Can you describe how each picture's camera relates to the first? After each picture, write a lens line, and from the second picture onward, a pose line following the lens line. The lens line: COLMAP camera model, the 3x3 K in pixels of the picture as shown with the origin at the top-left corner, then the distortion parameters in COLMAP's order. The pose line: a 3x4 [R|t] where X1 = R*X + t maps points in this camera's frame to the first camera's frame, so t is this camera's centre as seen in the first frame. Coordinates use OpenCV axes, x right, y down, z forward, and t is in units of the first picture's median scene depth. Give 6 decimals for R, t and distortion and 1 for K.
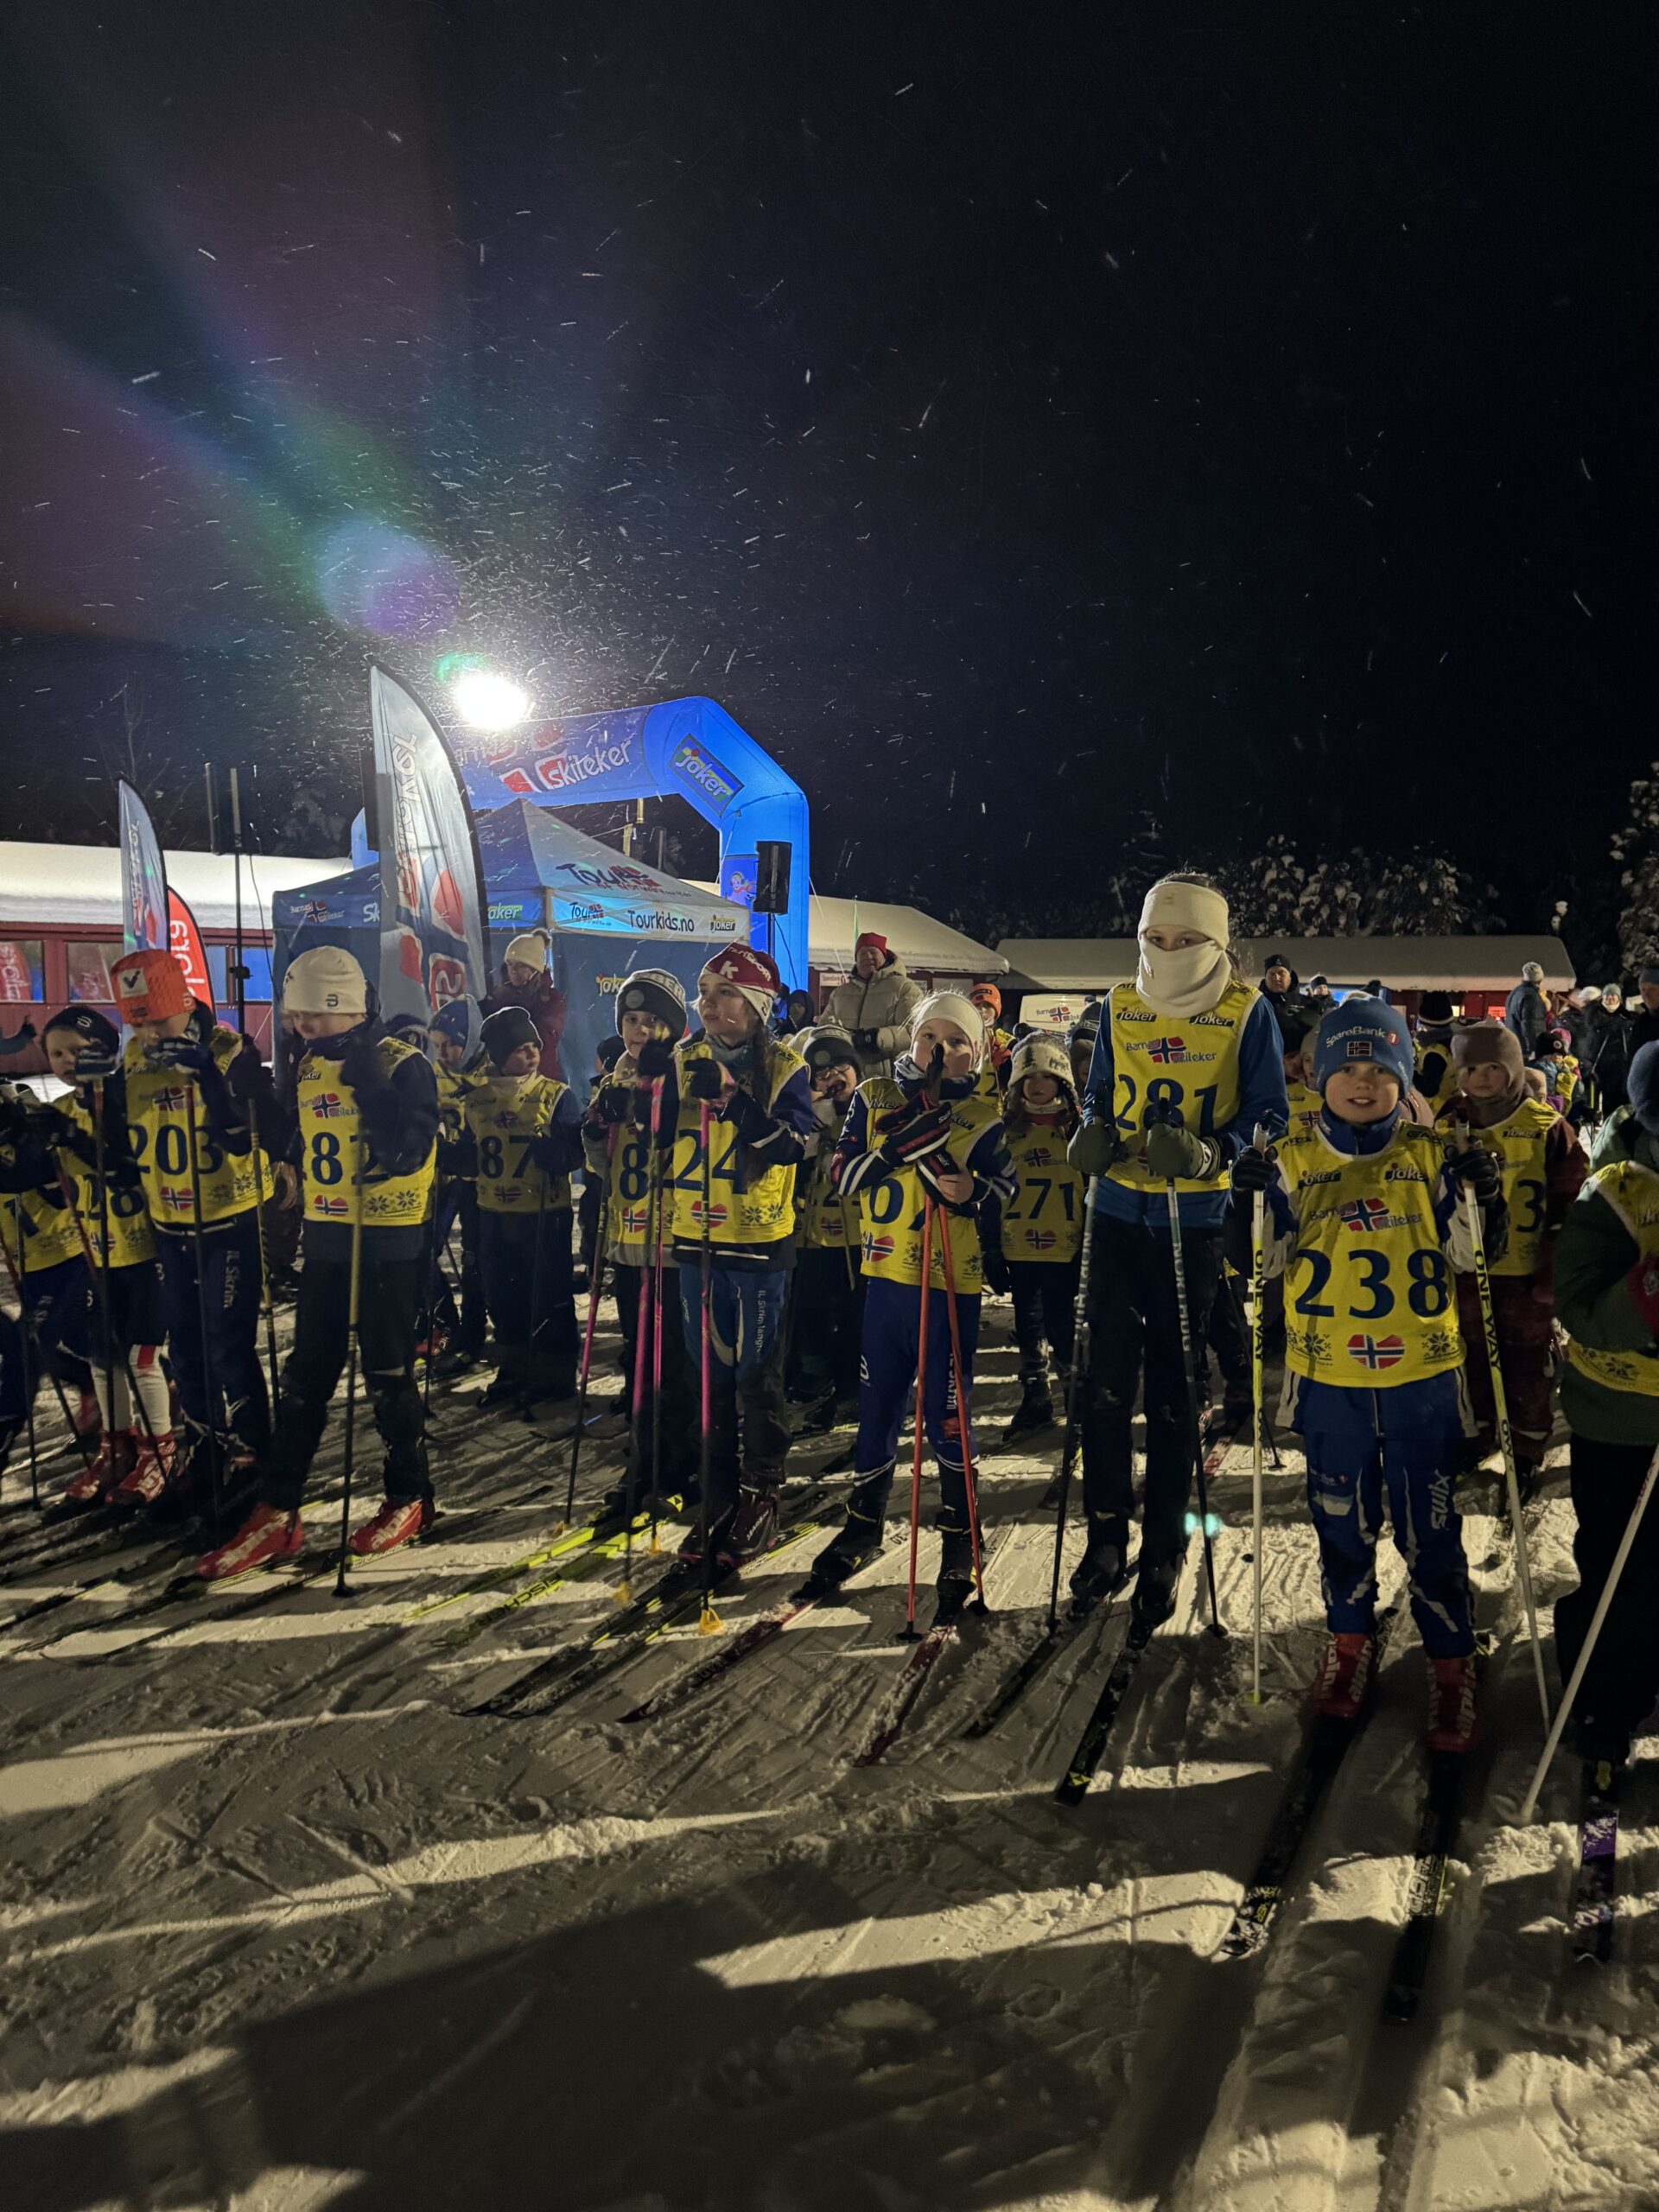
lens RADIAL K [[1517.5, 0, 839.5], [0, 1517.5, 1118.8], [0, 0, 1]] dist [0.168508, -0.327157]
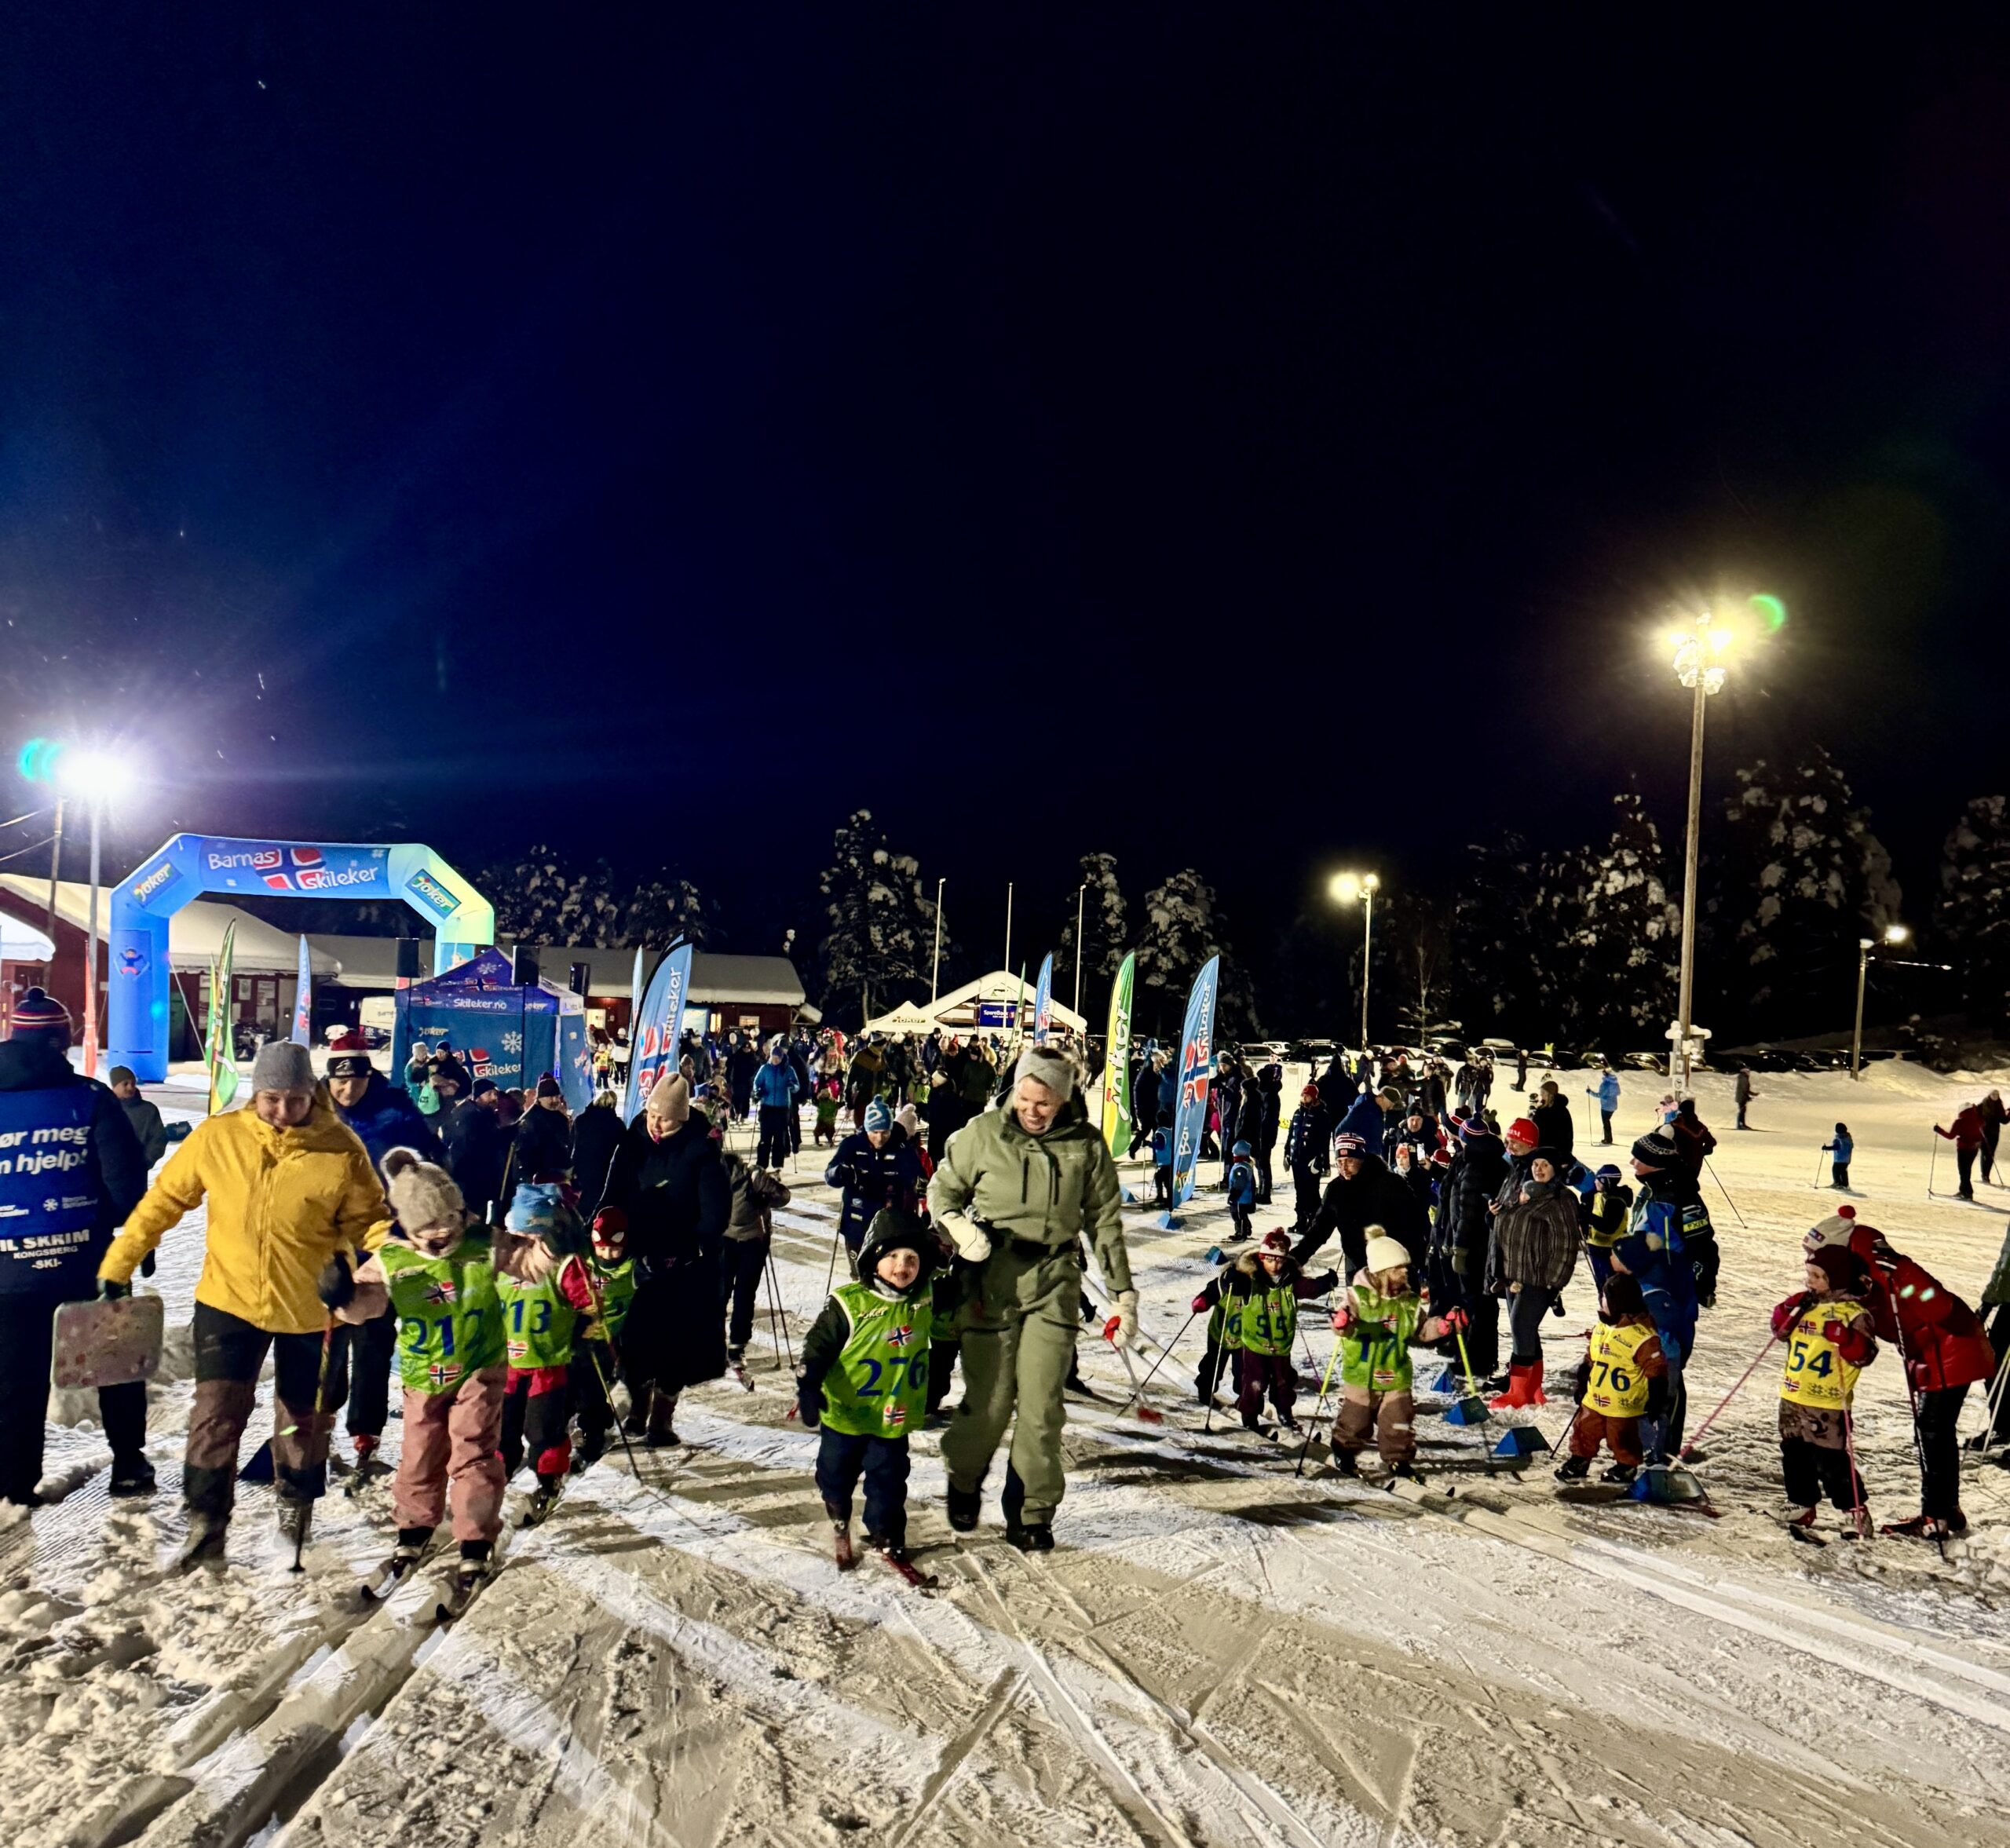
lens RADIAL K [[1819.1, 0, 997.4], [0, 1819.1, 1057.0], [0, 0, 1]] dist [0.207981, -0.423545]
pose [[0.833513, 0.007601, 0.552447, -0.155394], [0.011777, 0.999434, -0.031520, 0.005290], [-0.552374, 0.032779, 0.832952, -0.228658]]
